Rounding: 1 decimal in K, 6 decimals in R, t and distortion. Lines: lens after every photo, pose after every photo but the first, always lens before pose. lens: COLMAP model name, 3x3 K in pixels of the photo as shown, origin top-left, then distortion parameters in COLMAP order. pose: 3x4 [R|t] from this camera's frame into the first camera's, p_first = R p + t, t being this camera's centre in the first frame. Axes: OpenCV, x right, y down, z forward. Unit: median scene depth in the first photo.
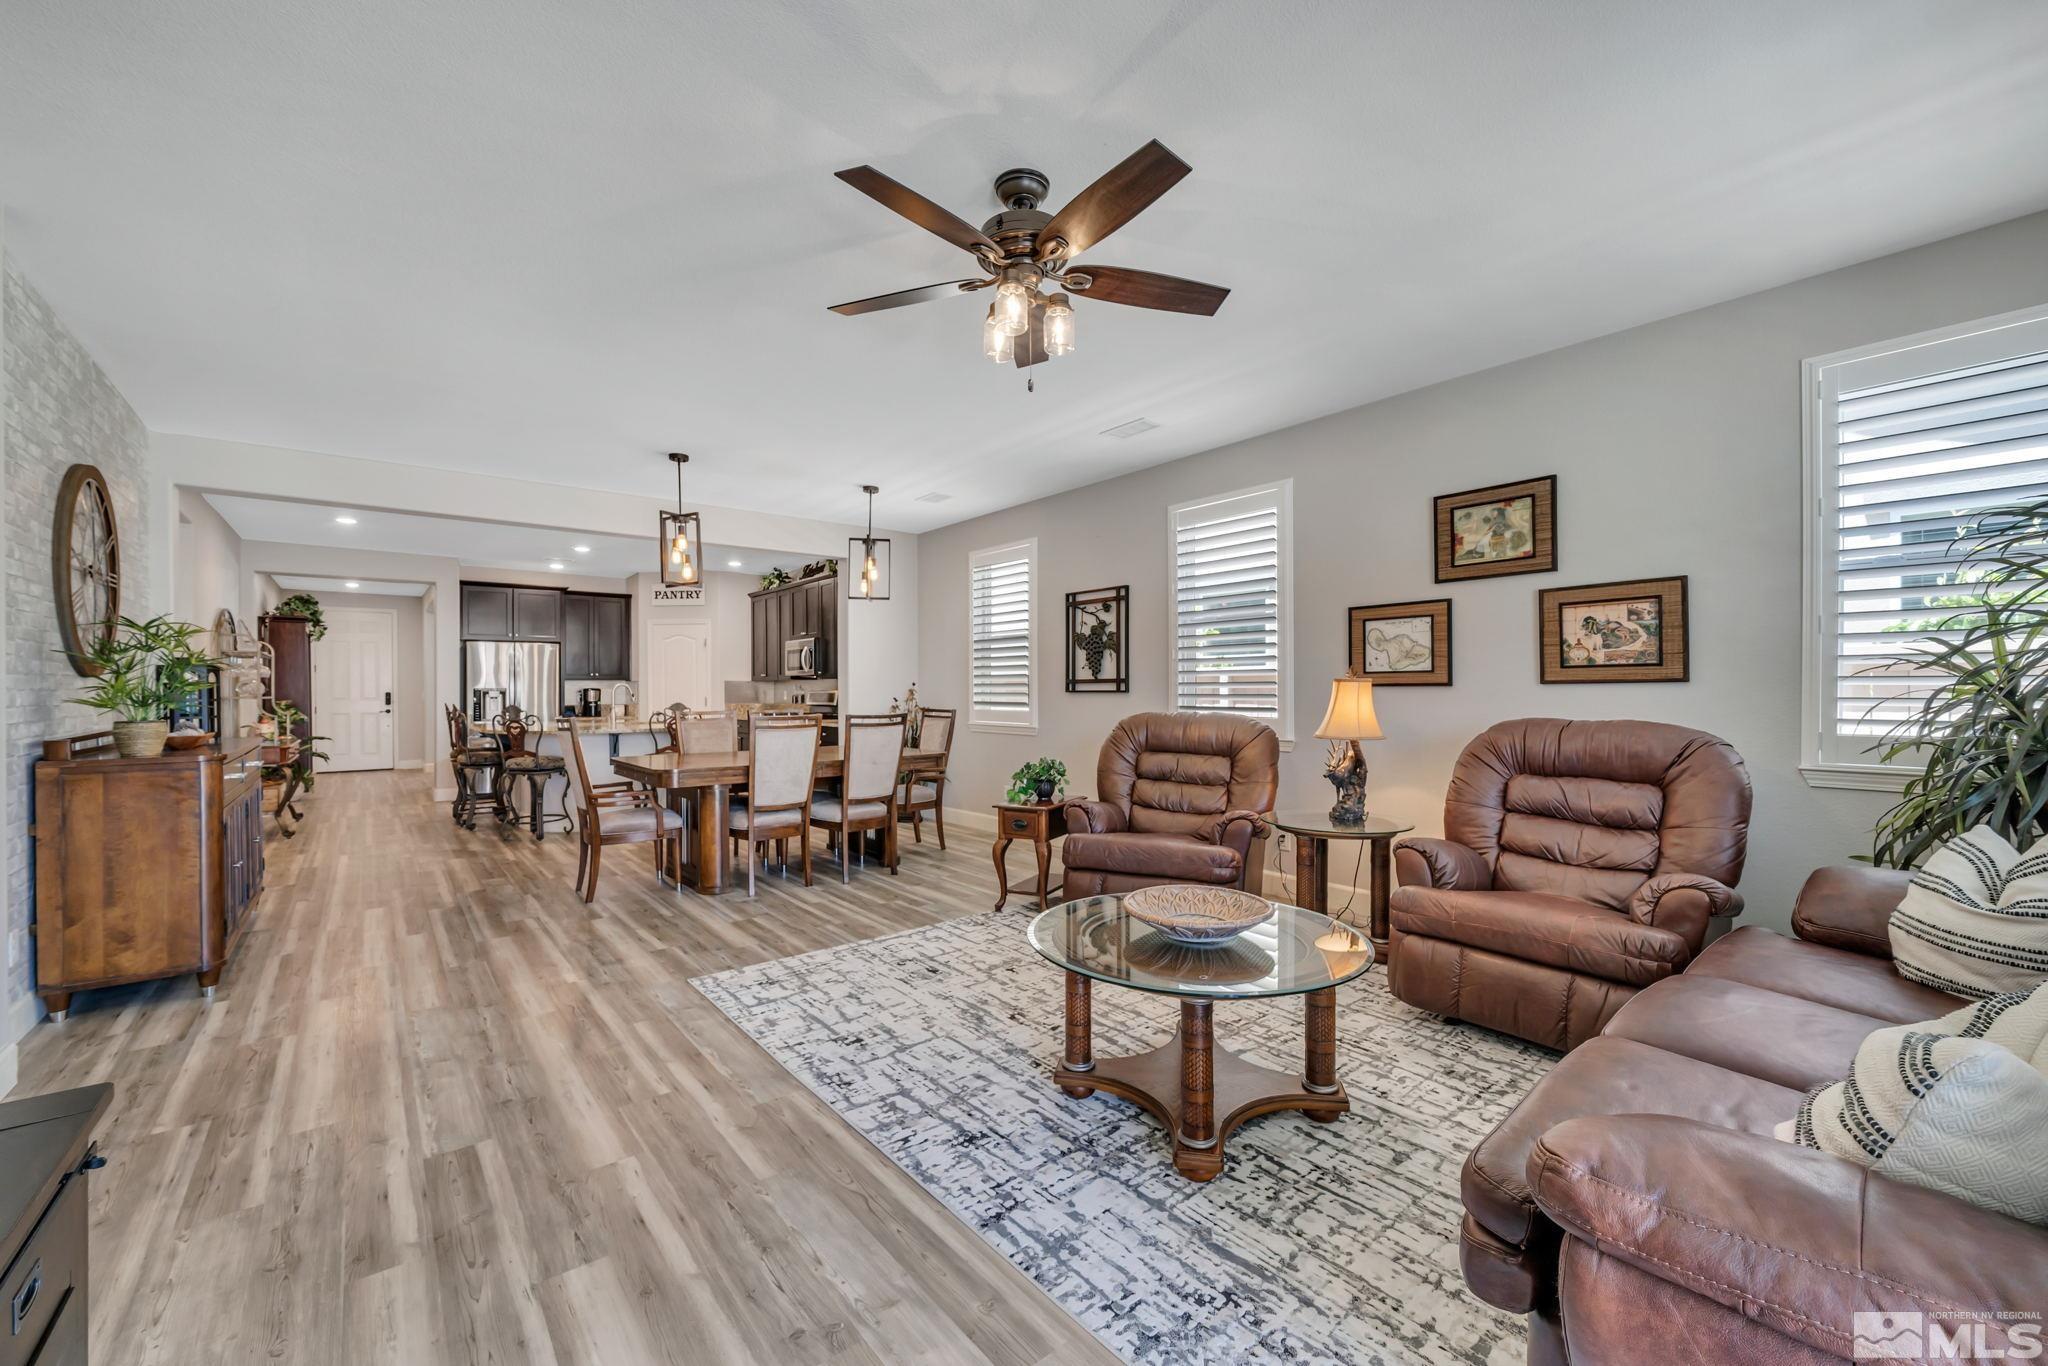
lens RADIAL K [[795.4, 0, 1024.0], [0, 795.4, 683.0], [0, 0, 1]] dist [-0.001908, -0.000160]
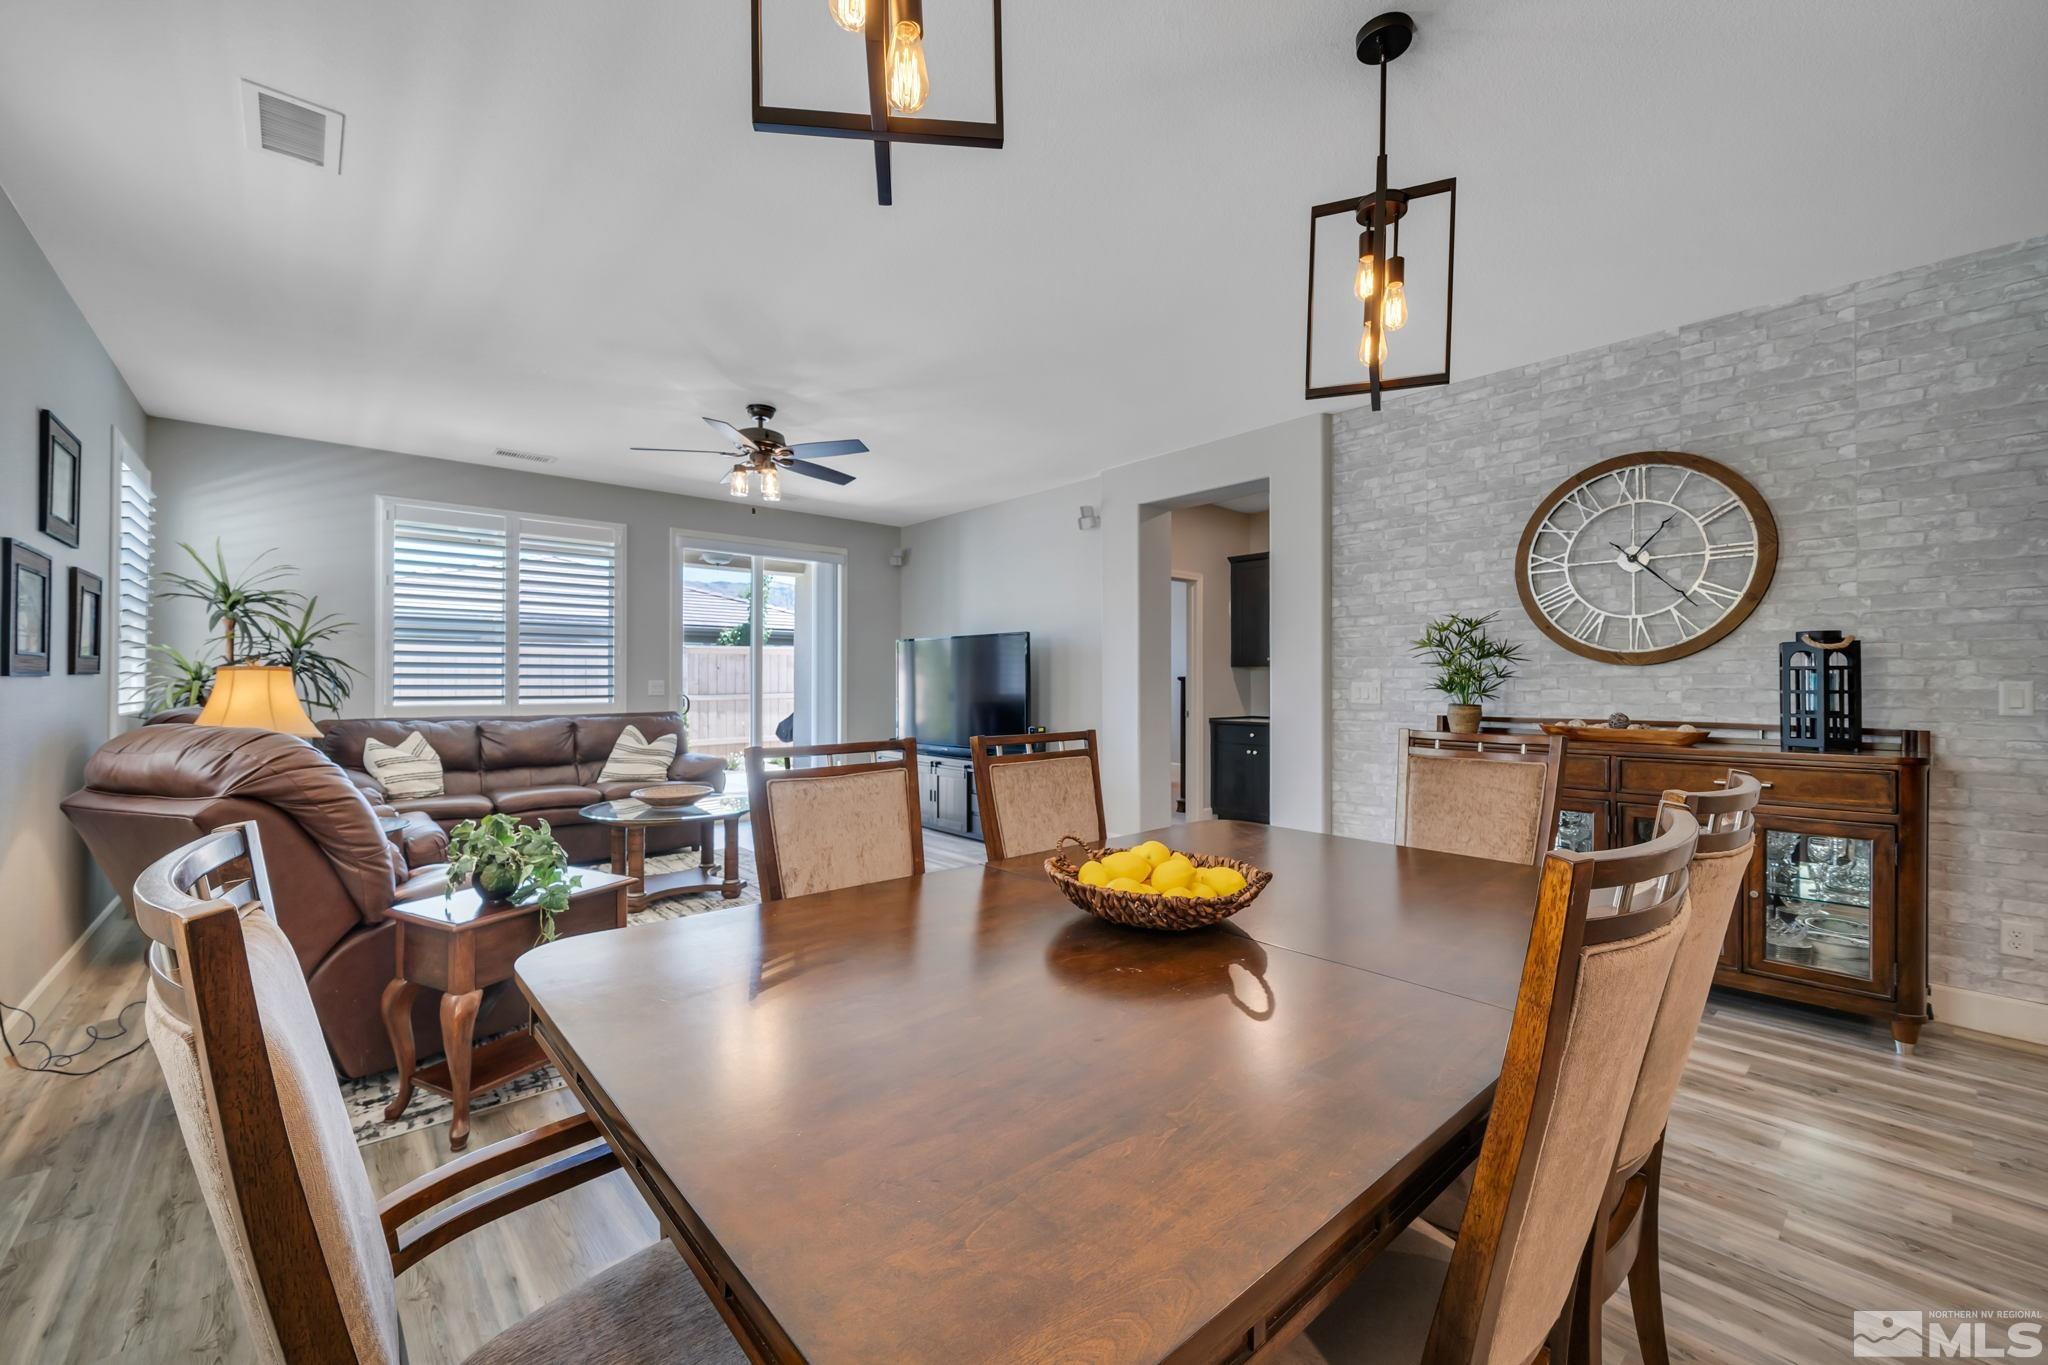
lens RADIAL K [[822.6, 0, 1014.8], [0, 822.6, 678.1], [0, 0, 1]] dist [0.000536, -0.000034]
pose [[-0.999781, 0.004549, -0.020410, -0.143130], [0.004769, 0.999931, -0.010715, 0.006373], [0.020360, -0.010810, -0.999734, 0.765539]]
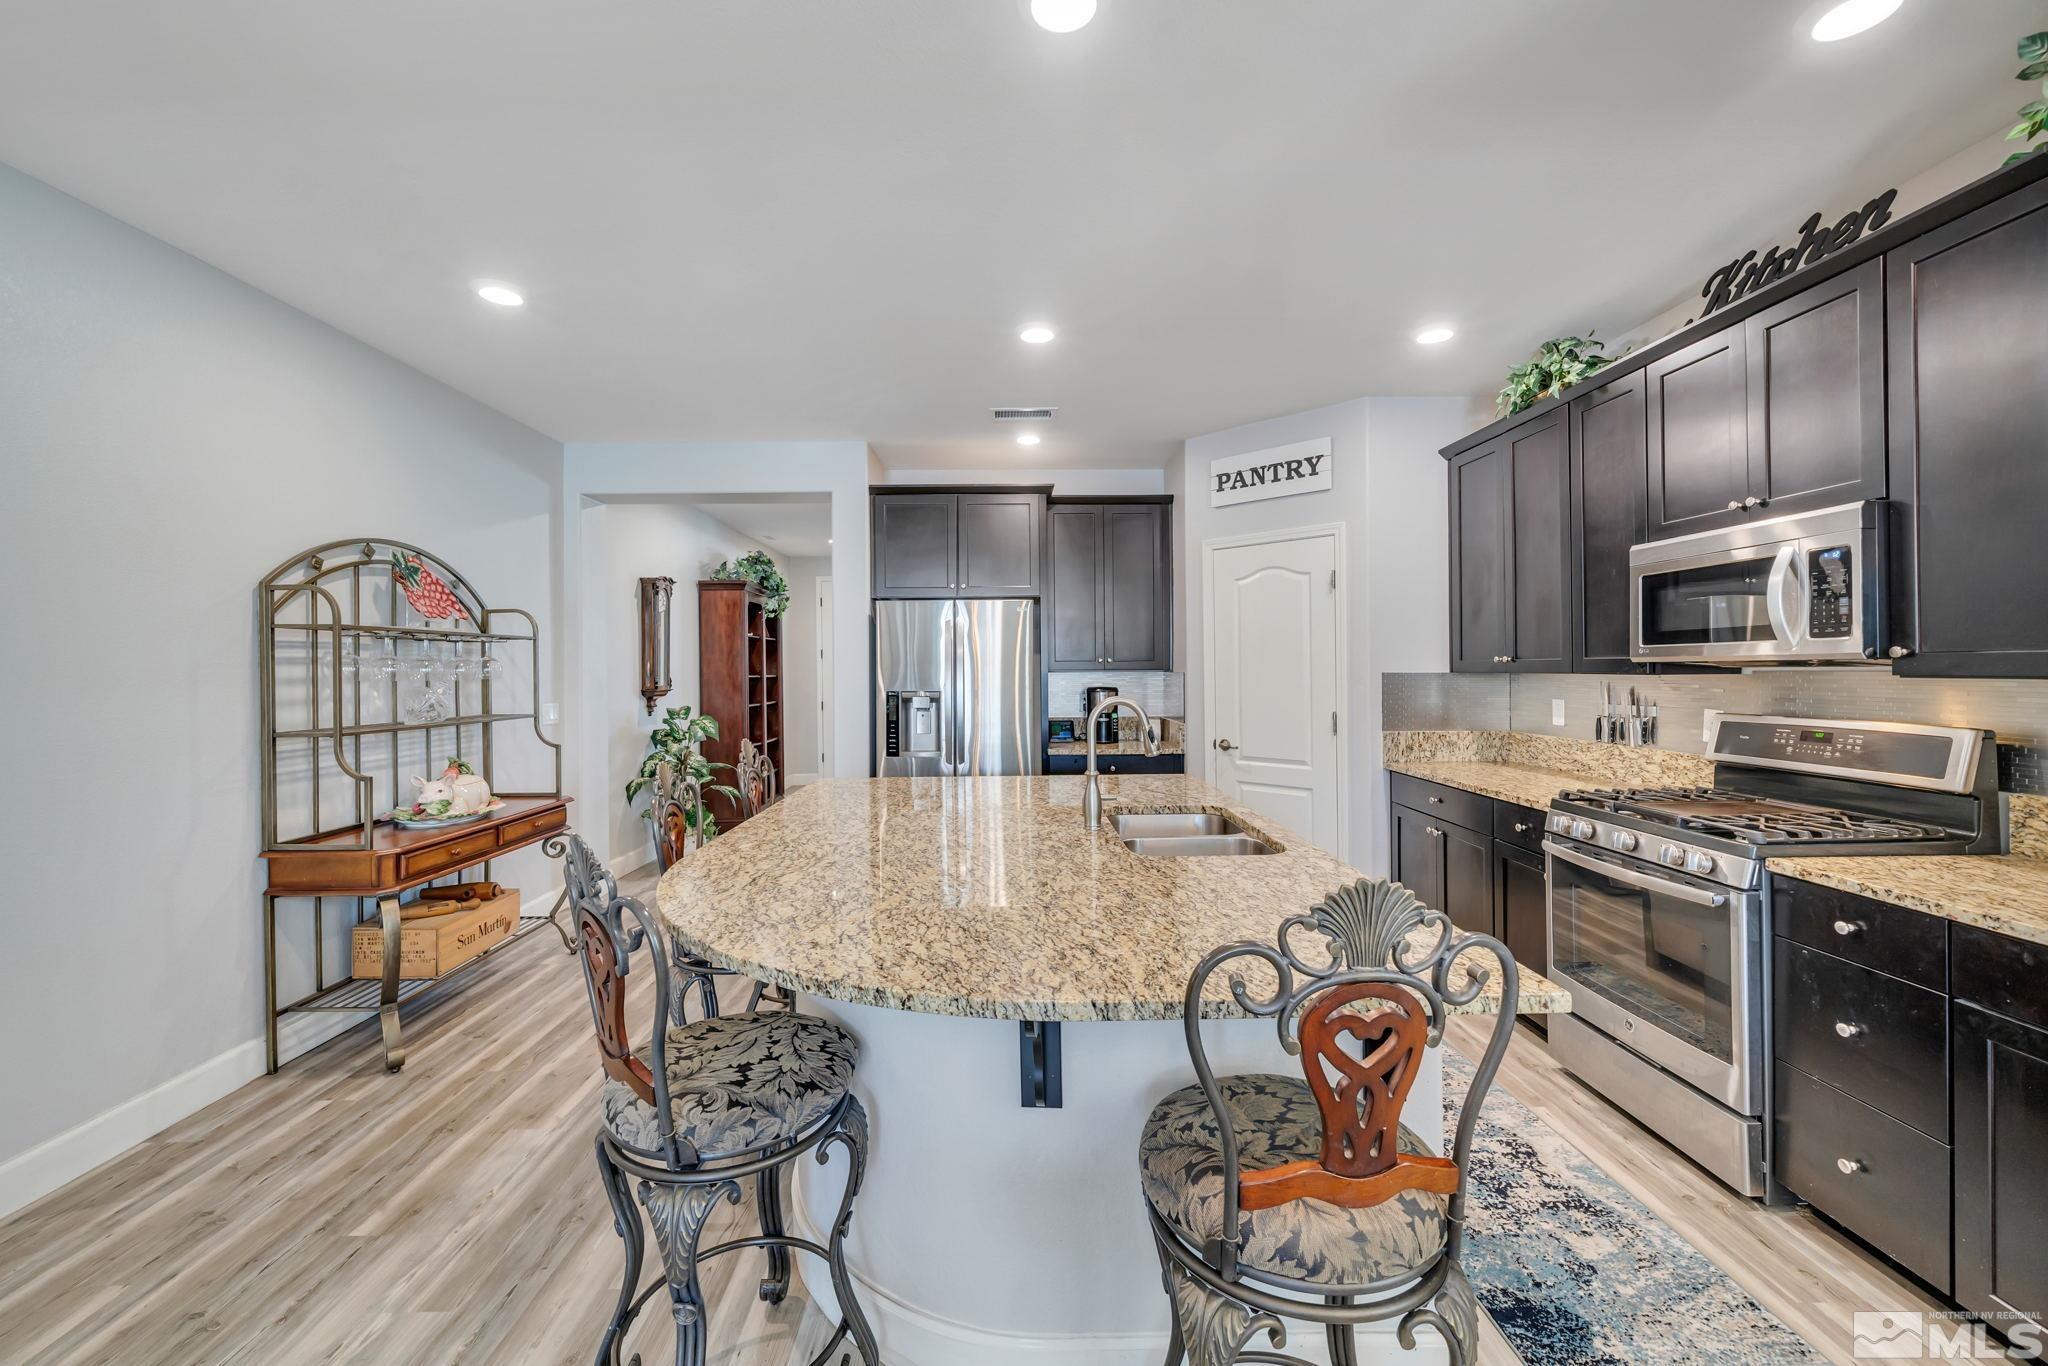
lens RADIAL K [[809.5, 0, 1018.4], [0, 809.5, 668.4], [0, 0, 1]] dist [-0.002846, -0.000640]
pose [[0.779616, 0.000564, -0.626258, -0.295456], [0.007590, 0.999918, 0.010349, -0.012373], [0.626212, -0.012821, 0.779547, 0.636377]]
